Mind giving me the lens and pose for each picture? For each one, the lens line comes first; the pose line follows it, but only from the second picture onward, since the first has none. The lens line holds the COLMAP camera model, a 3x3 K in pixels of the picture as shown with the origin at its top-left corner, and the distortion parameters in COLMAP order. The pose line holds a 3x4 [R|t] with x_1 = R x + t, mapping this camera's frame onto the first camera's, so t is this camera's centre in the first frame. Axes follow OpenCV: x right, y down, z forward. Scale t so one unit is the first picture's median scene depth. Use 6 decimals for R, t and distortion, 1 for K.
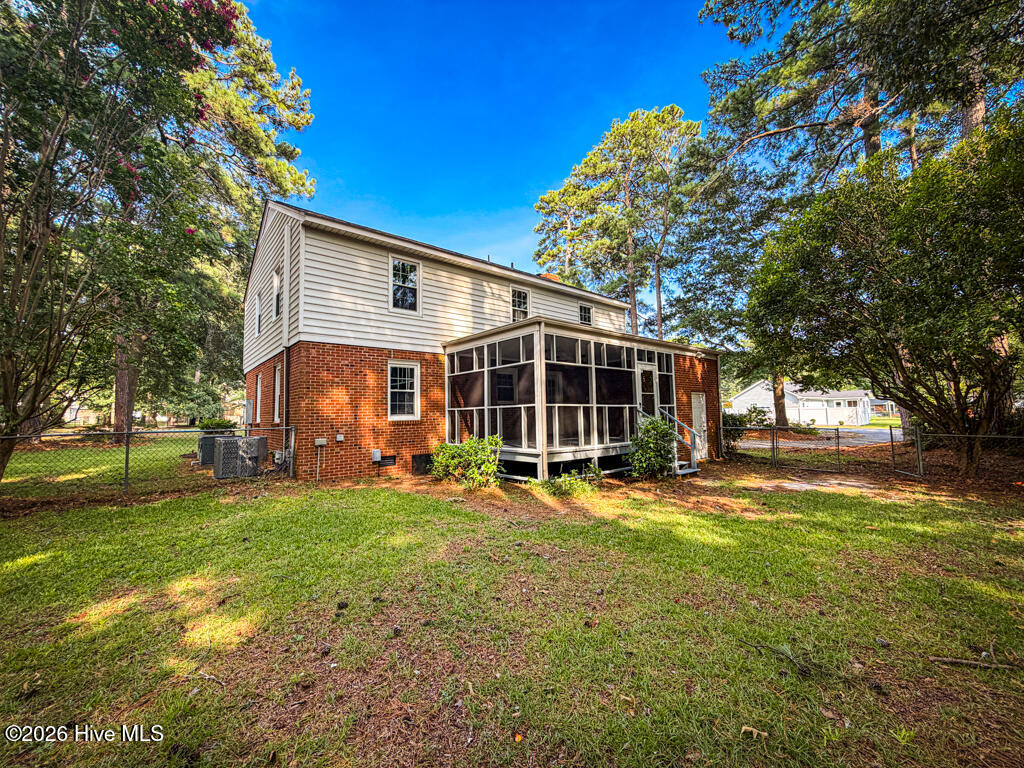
lens RADIAL K [[411.7, 0, 509.0], [0, 411.7, 386.6], [0, 0, 1]] dist [-0.000403, -0.000010]
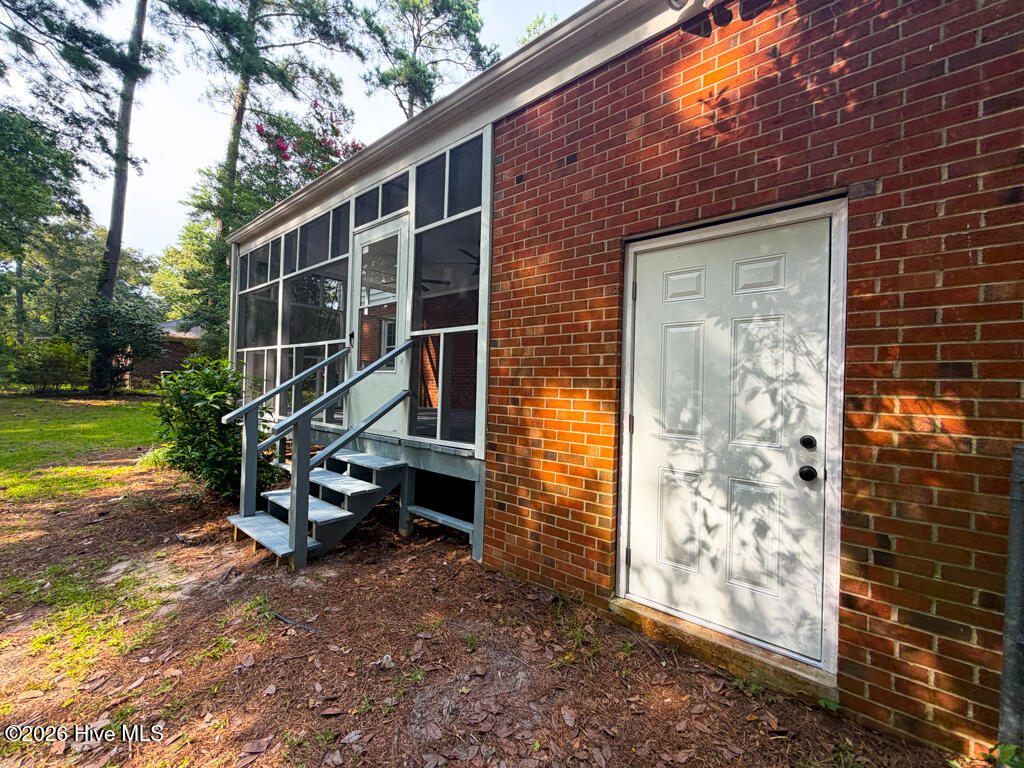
lens RADIAL K [[411.7, 0, 512.1], [0, 411.7, 382.6], [0, 0, 1]] dist [-0.000403, -0.000010]
pose [[0.173676, 0.010206, -0.984750, 0.682816], [0.038176, 0.999125, 0.017088, 0.080067], [0.984063, -0.040561, 0.173134, 1.014275]]
